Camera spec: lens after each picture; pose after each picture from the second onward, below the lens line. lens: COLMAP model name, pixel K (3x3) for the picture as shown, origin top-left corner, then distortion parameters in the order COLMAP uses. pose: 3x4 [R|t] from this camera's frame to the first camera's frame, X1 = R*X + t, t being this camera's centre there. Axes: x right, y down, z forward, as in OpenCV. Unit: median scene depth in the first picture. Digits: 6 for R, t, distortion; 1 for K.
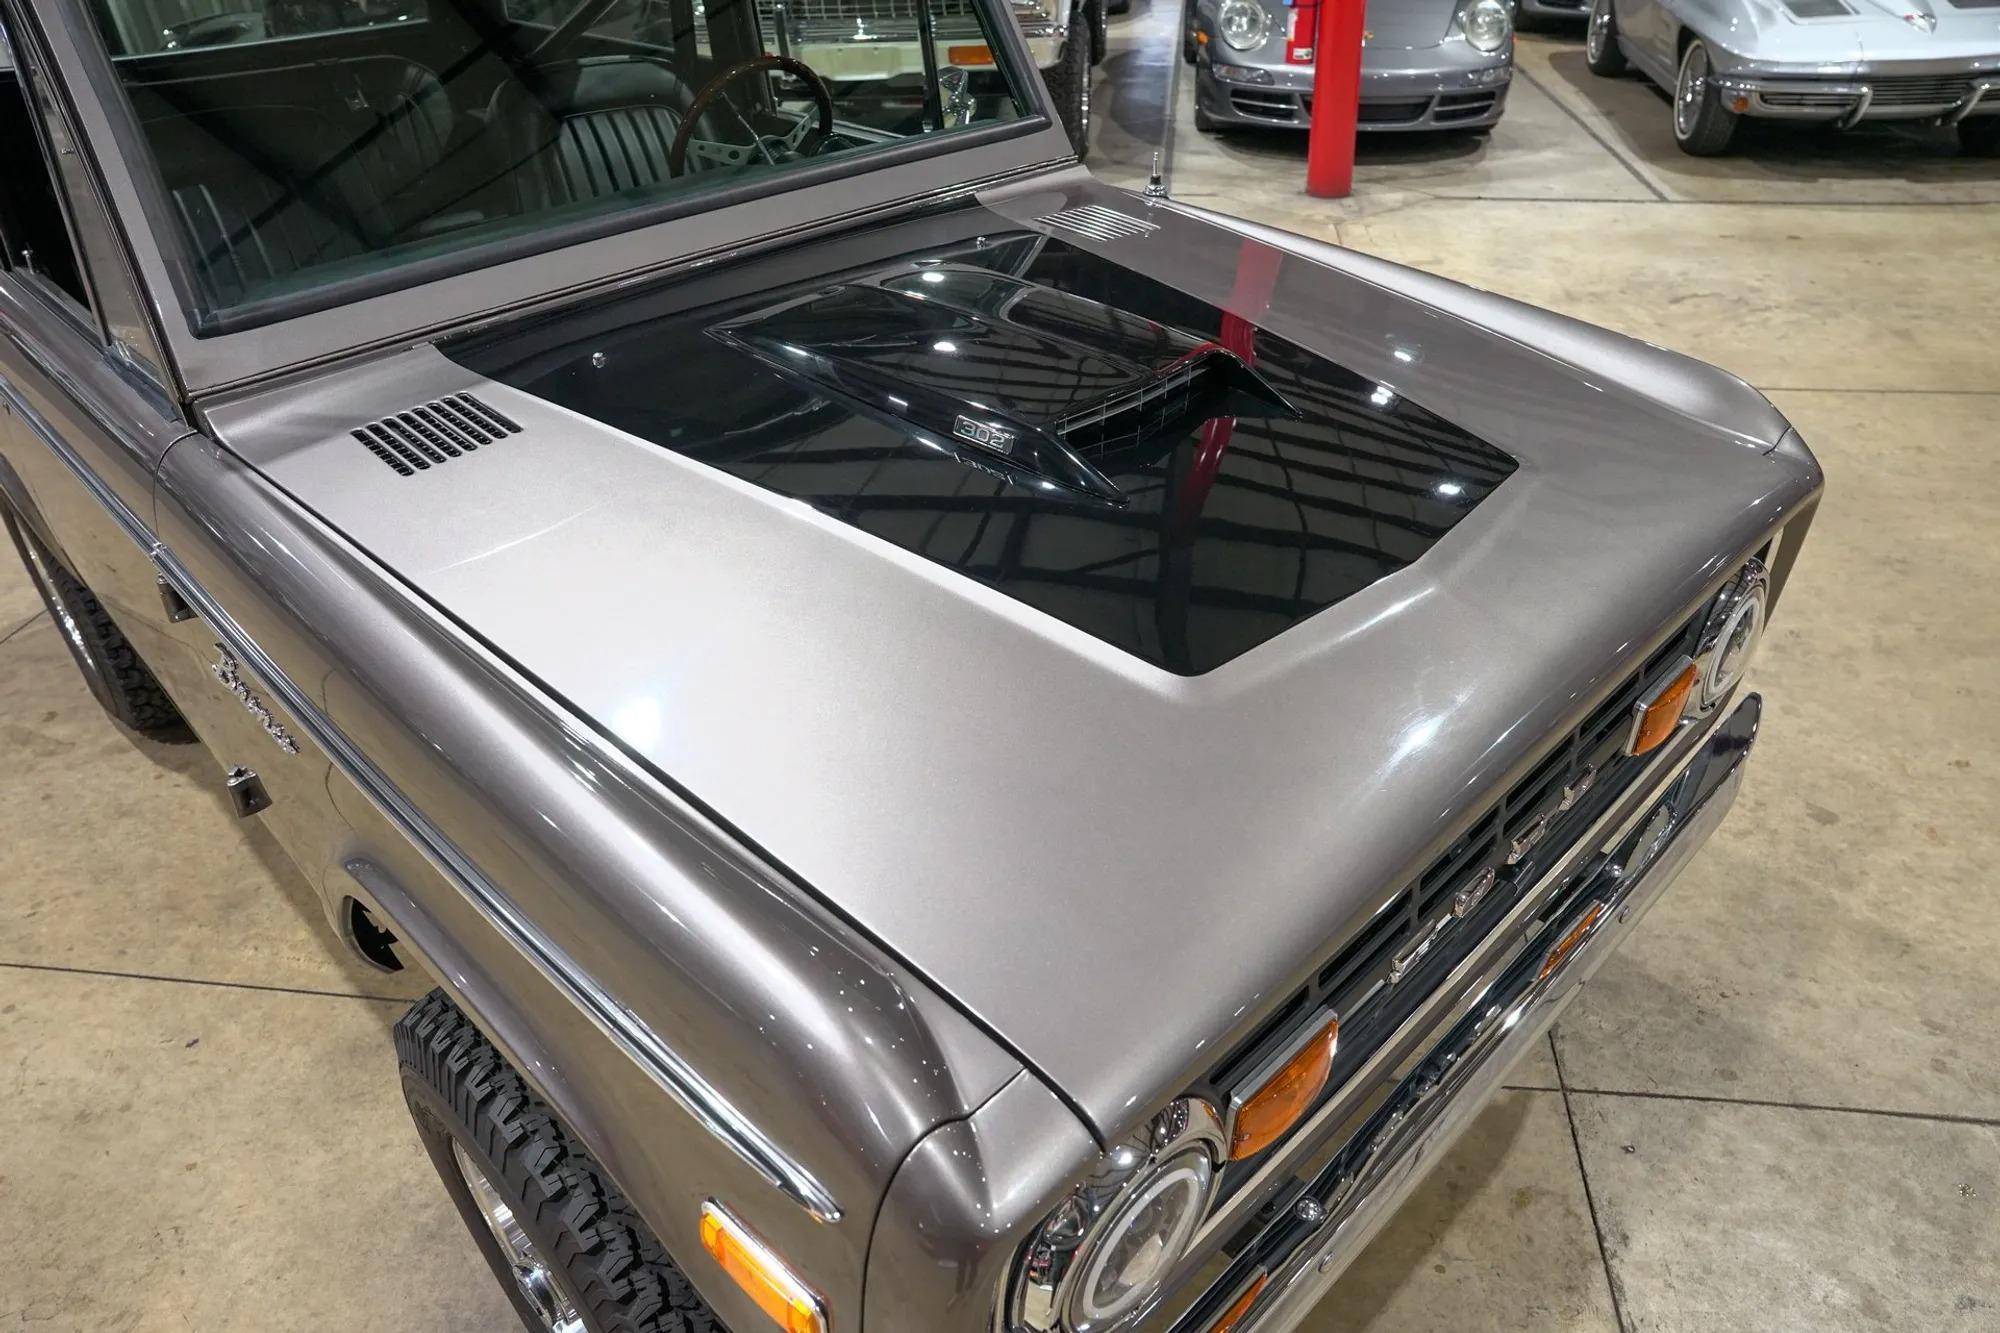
lens RADIAL K [[1370.6, 0, 1000.4], [0, 1370.6, 667.8], [0, 0, 1]] dist [-0.130358, 0.101641]
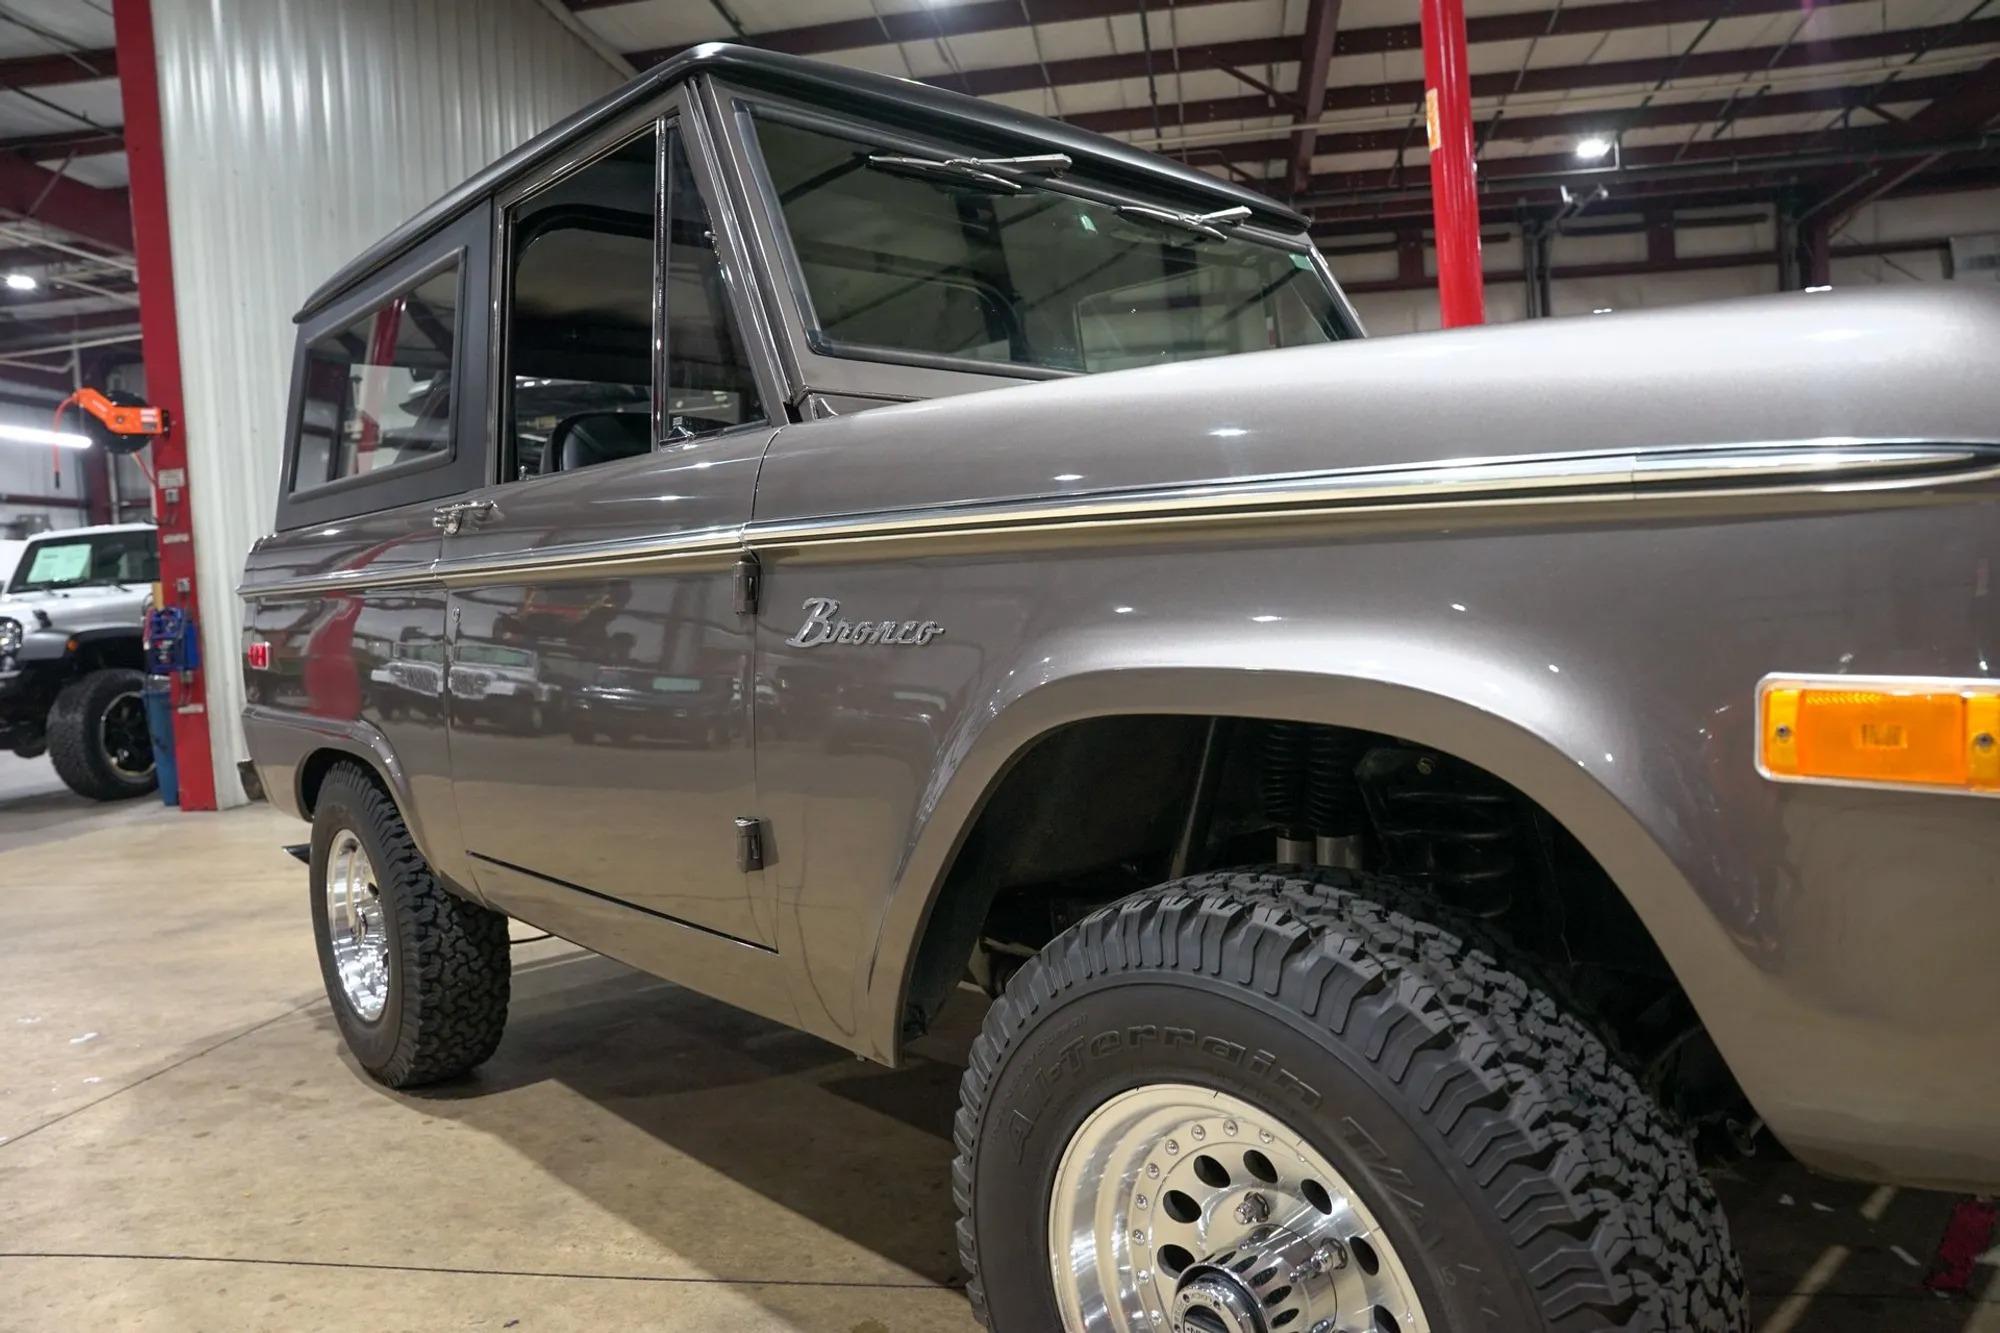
lens RADIAL K [[1370.6, 0, 998.4], [0, 1370.6, 664.4], [0, 0, 1]] dist [-0.130358, 0.101641]
pose [[0.999271, -0.022787, -0.030630, -0.224132], [0.003942, 0.859620, -0.510919, 0.271928], [0.037972, 0.510426, 0.859083, 0.101612]]
